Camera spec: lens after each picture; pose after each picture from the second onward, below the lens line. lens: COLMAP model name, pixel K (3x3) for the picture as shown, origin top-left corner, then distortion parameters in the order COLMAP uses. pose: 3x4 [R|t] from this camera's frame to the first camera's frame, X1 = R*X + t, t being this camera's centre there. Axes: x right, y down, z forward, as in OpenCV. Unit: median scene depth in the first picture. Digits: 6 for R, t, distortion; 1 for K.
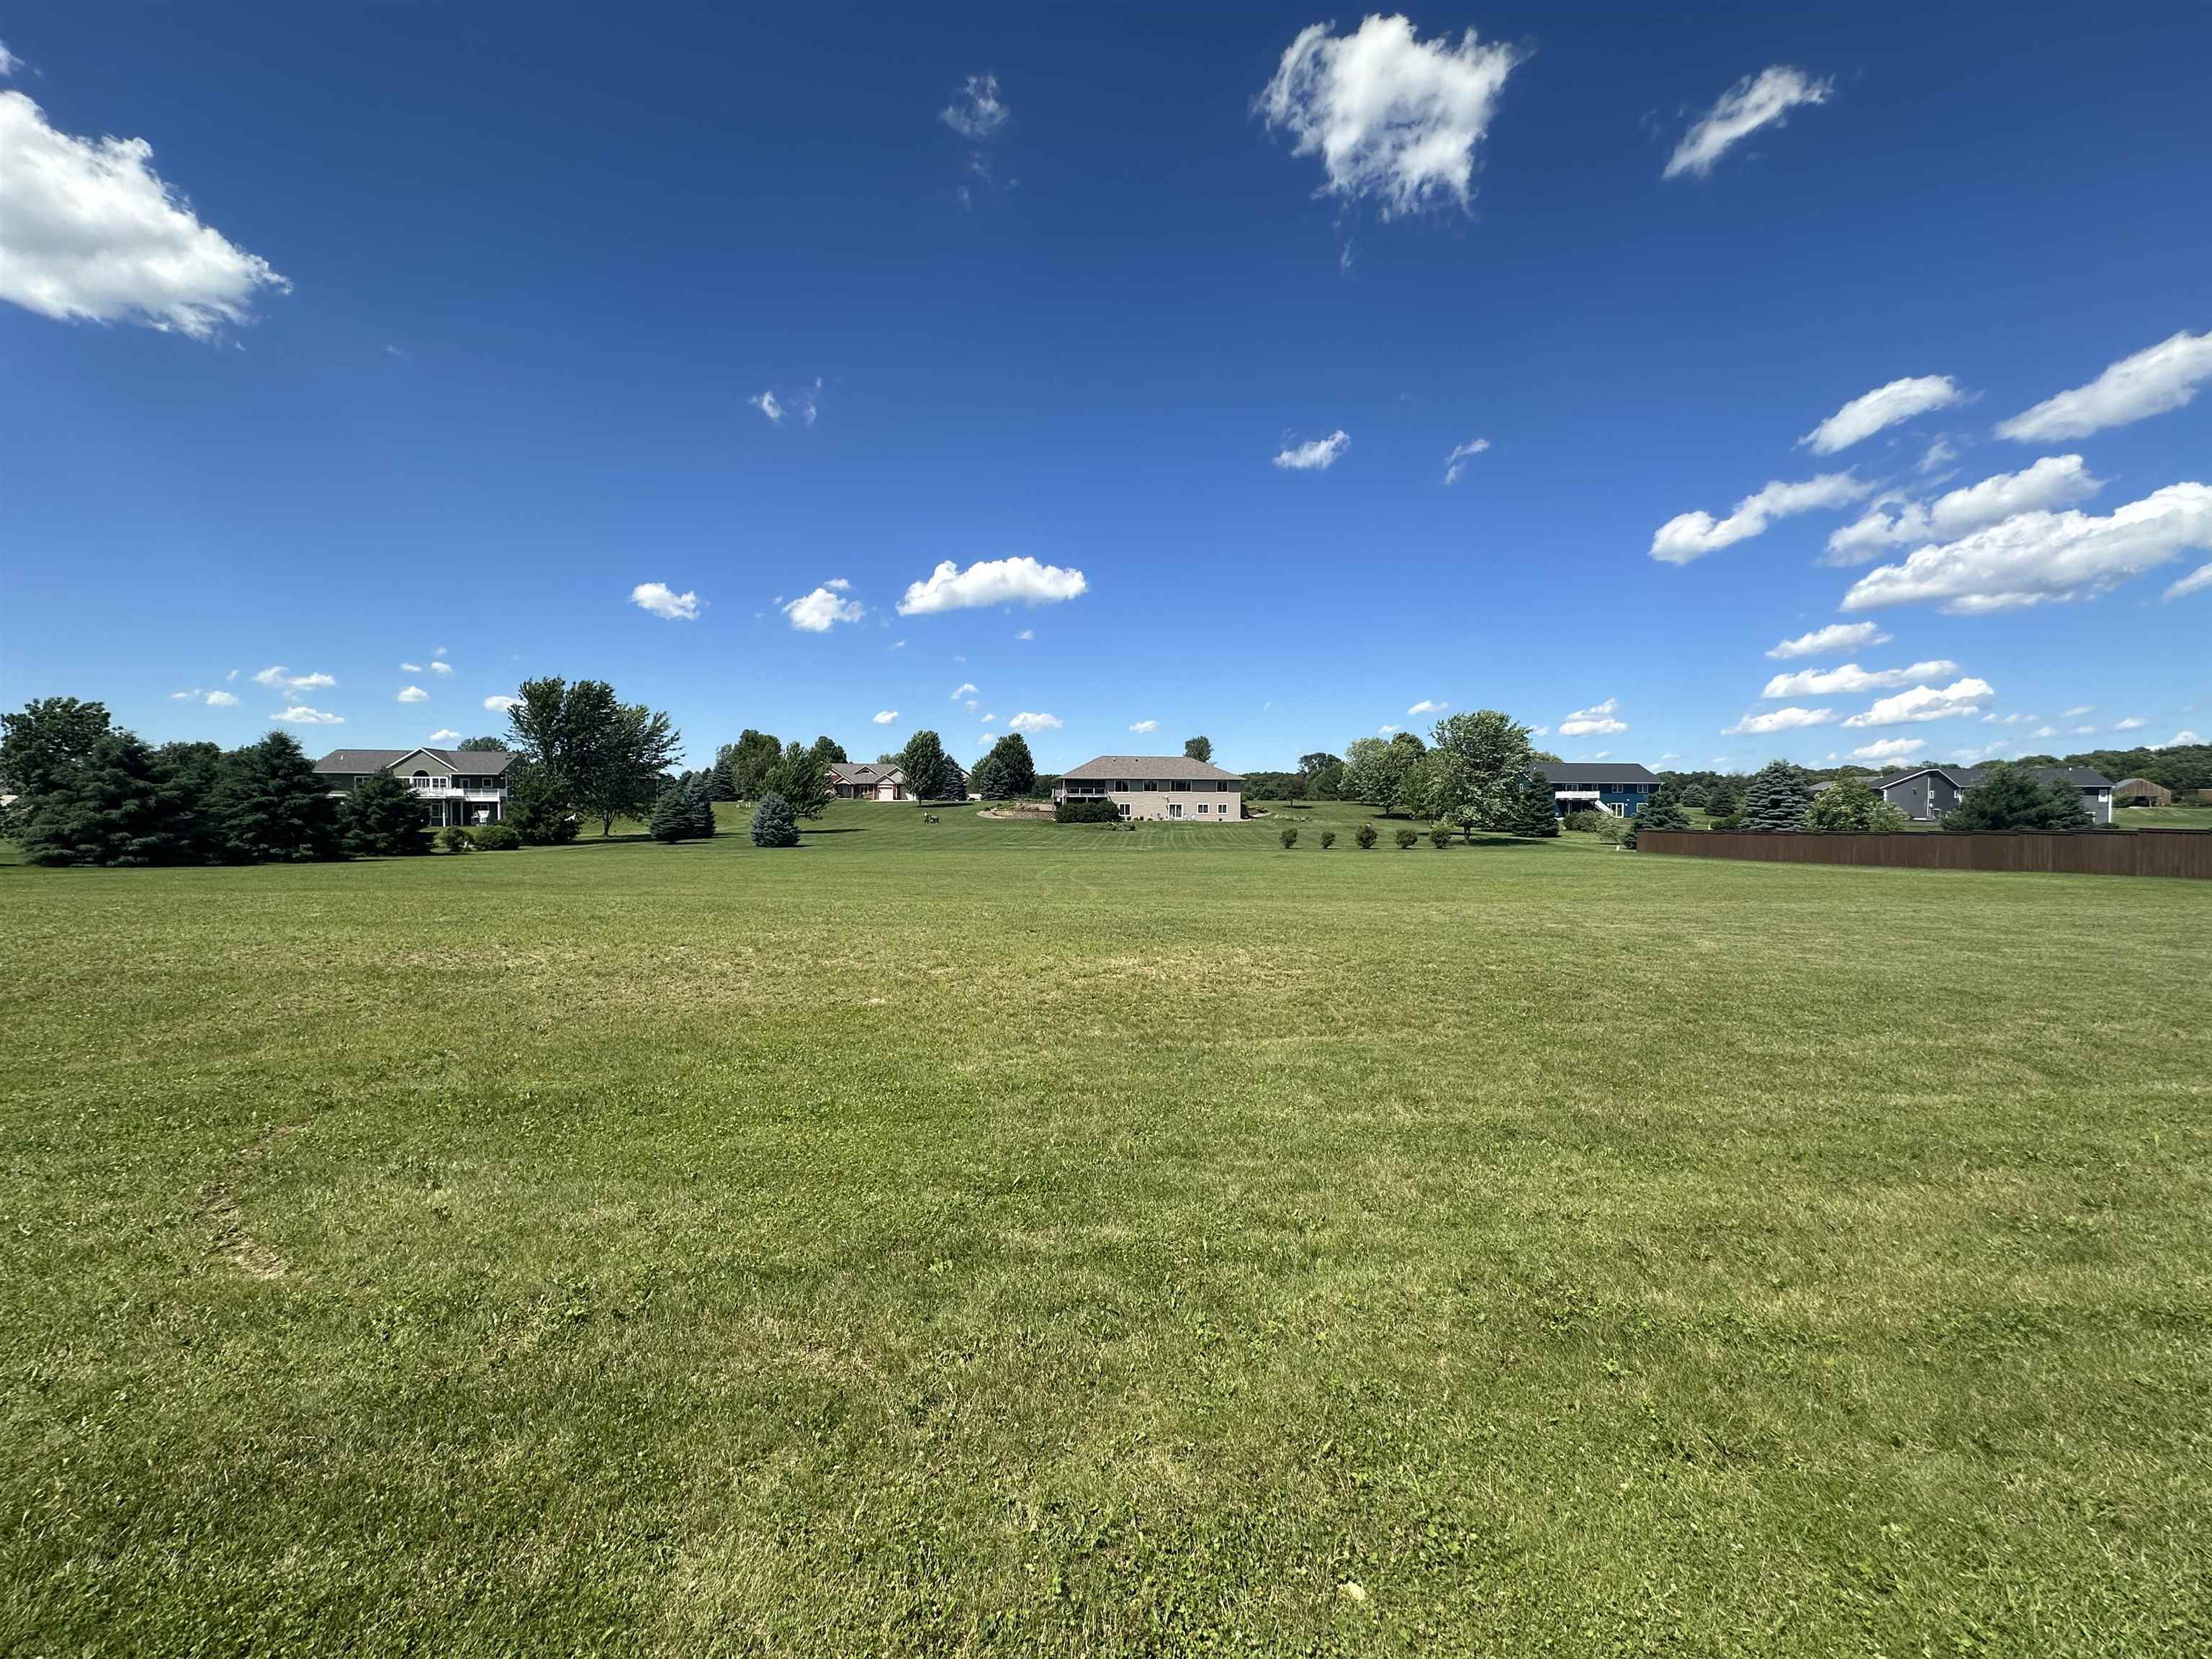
lens RADIAL K [[881.9, 0, 1102.5], [0, 881.9, 827.1], [0, 0, 1]] dist [-0.001877, 0.000416]
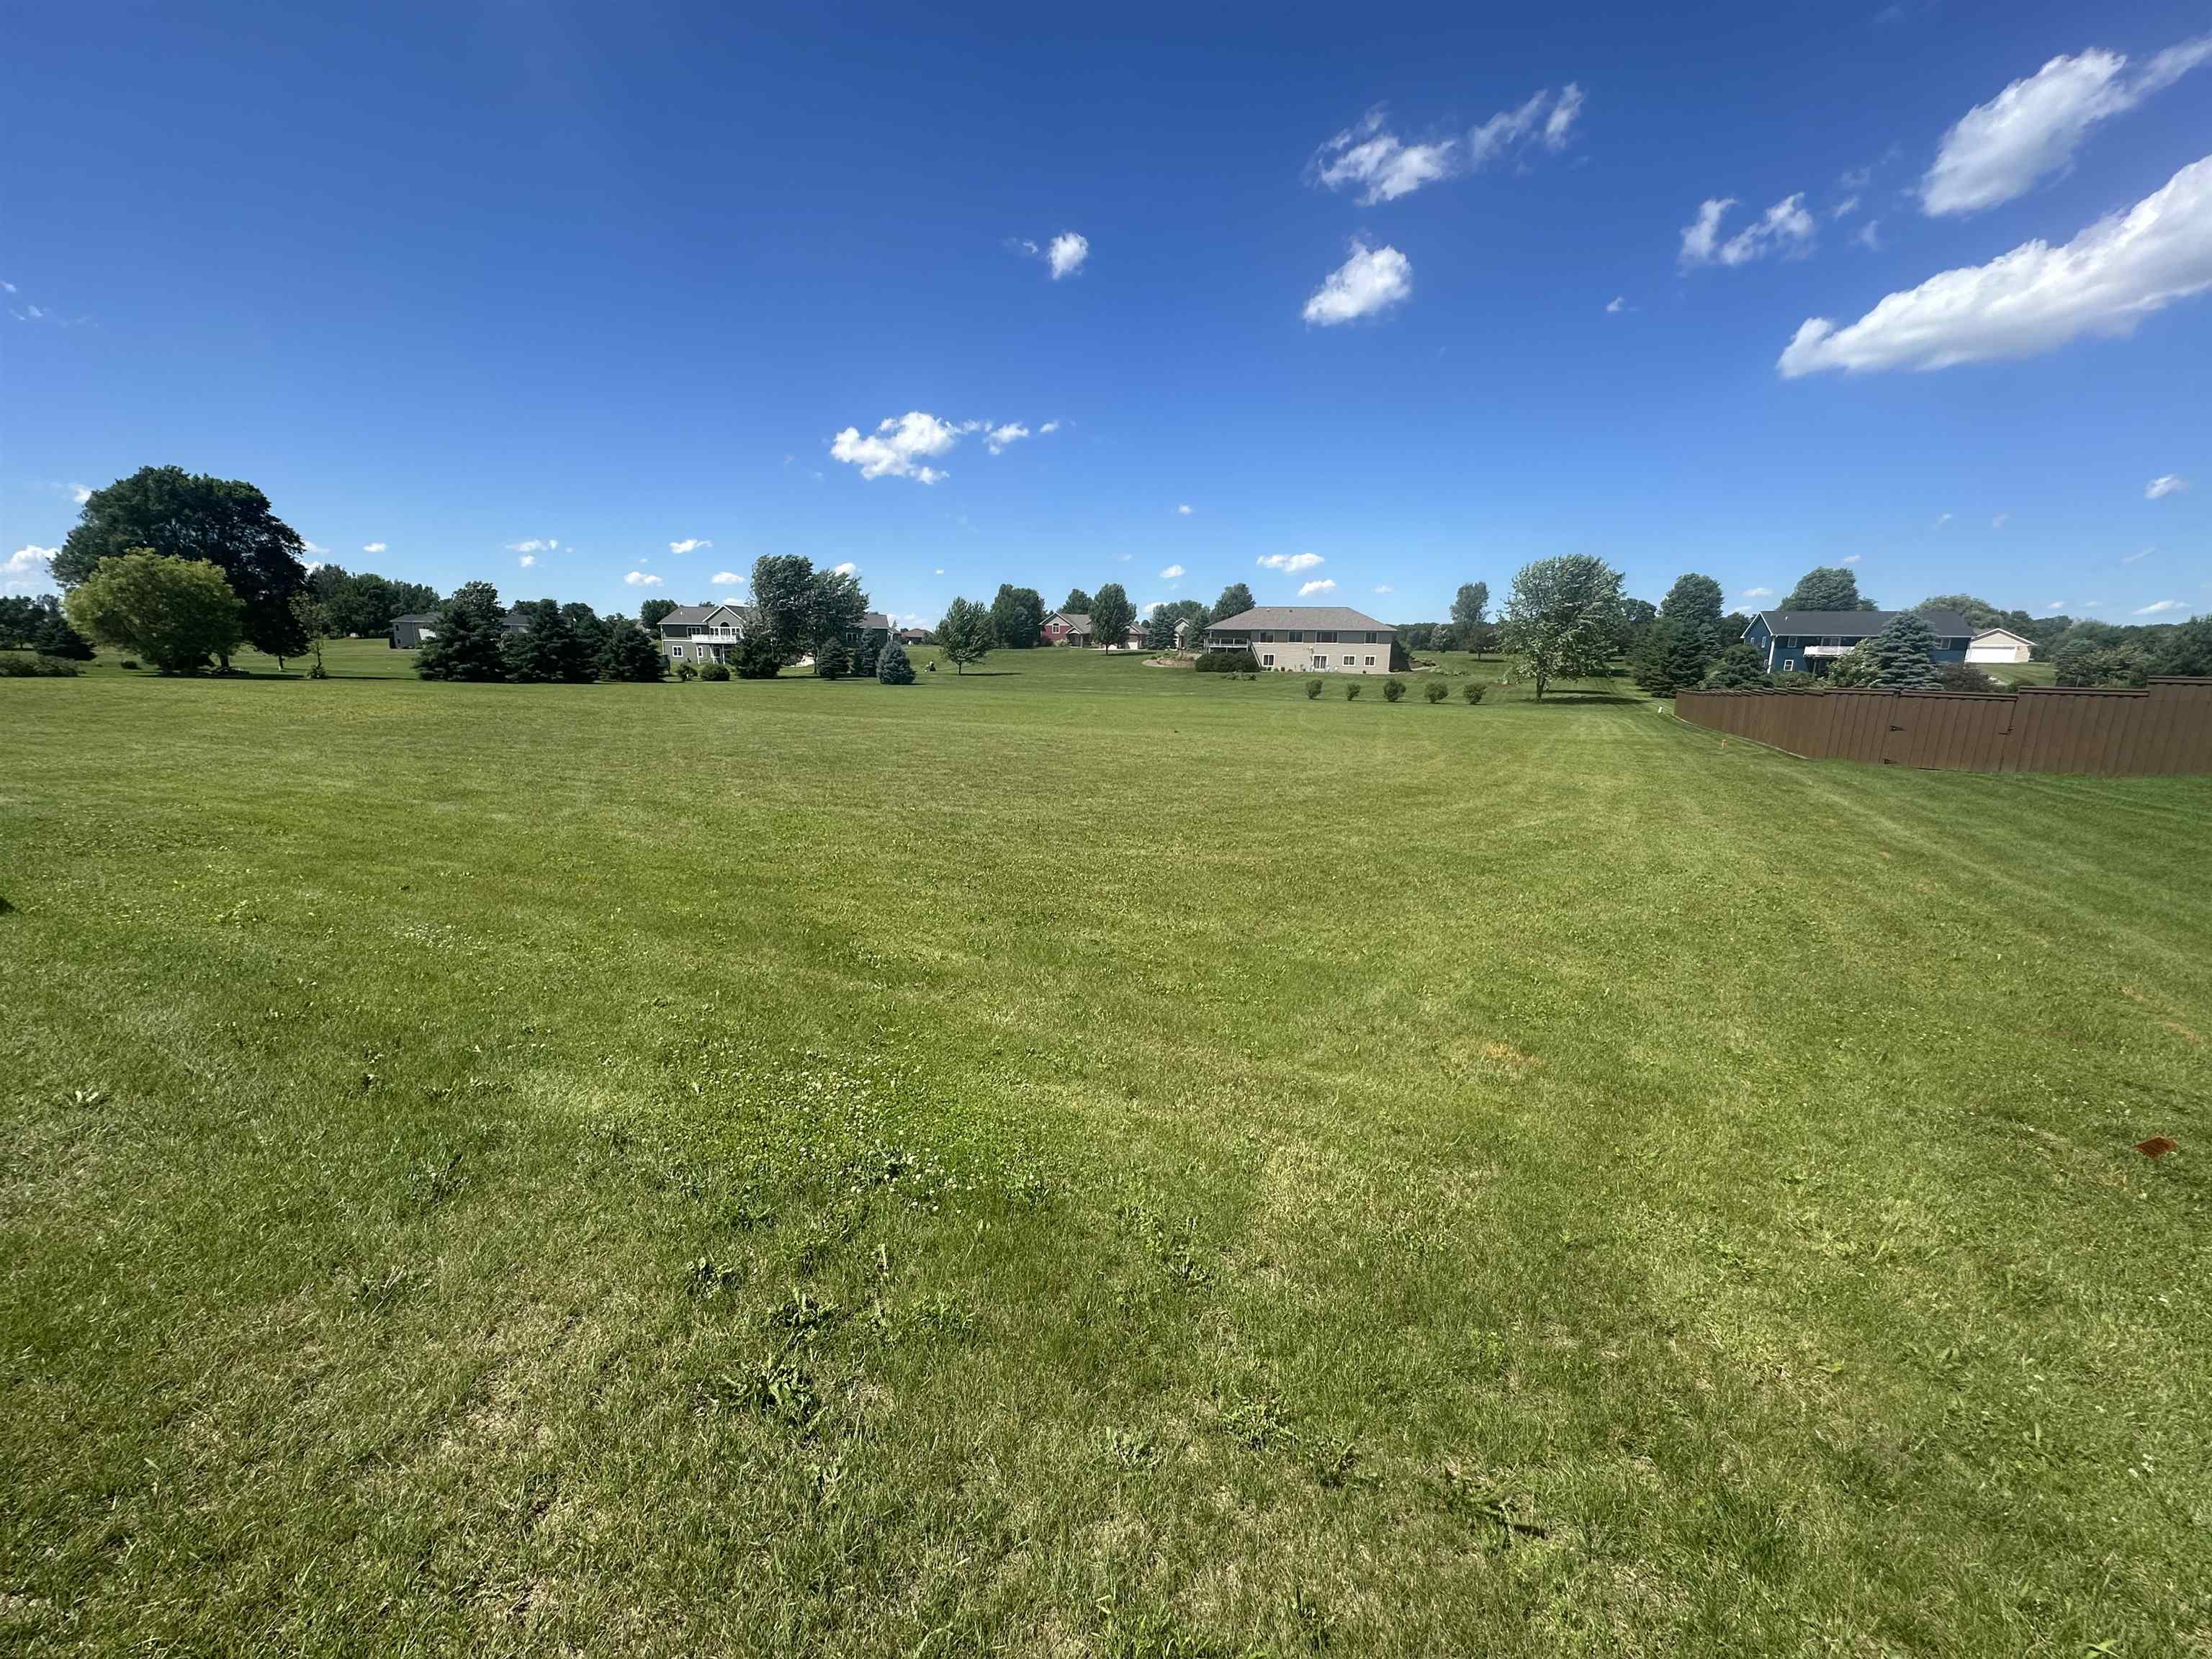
lens RADIAL K [[881.9, 0, 1110.1], [0, 881.9, 810.8], [0, 0, 1]] dist [-0.001877, 0.000416]
pose [[0.919450, 0.081360, -0.384698, 0.921732], [-0.023158, 0.987865, 0.153576, 0.001378], [0.392525, -0.132297, 0.910177, -0.142009]]
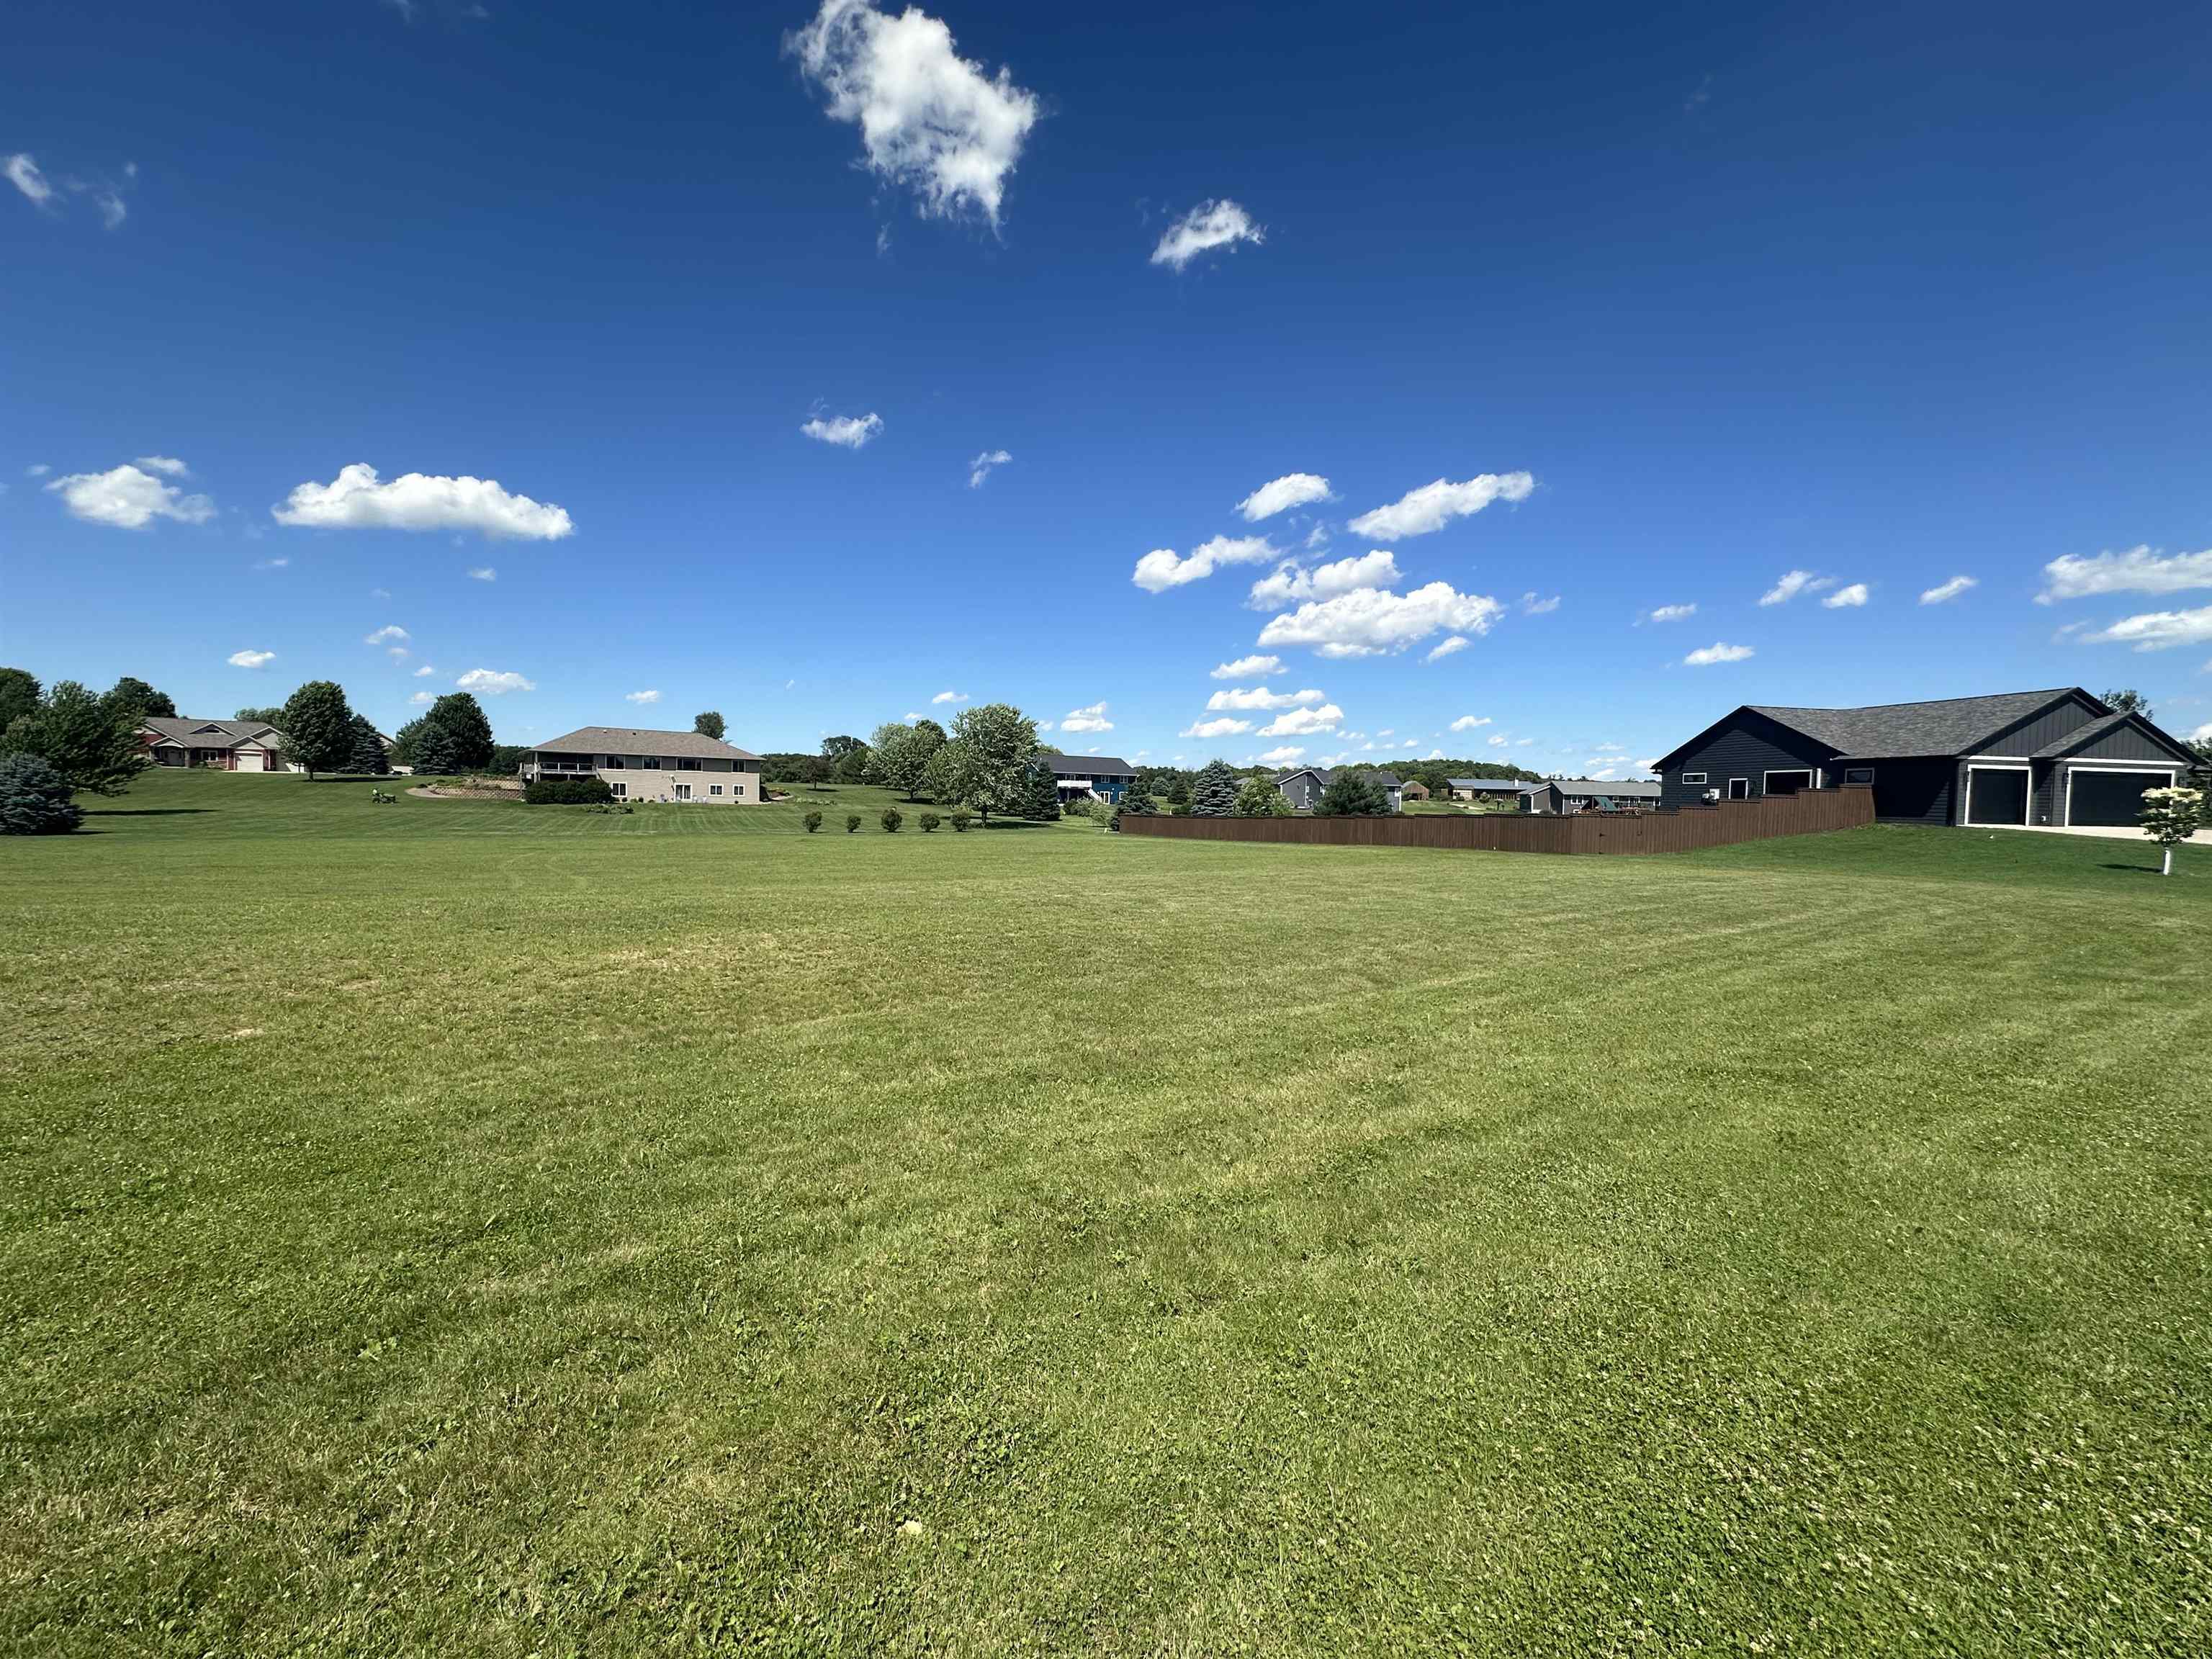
lens RADIAL K [[881.9, 0, 1107.0], [0, 881.9, 810.4], [0, 0, 1]] dist [-0.001877, 0.000416]
pose [[0.861889, 0.006162, 0.507060, -0.003025], [-0.005502, 0.999981, -0.002801, 0.002535], [-0.507068, -0.000376, 0.861906, 0.000265]]
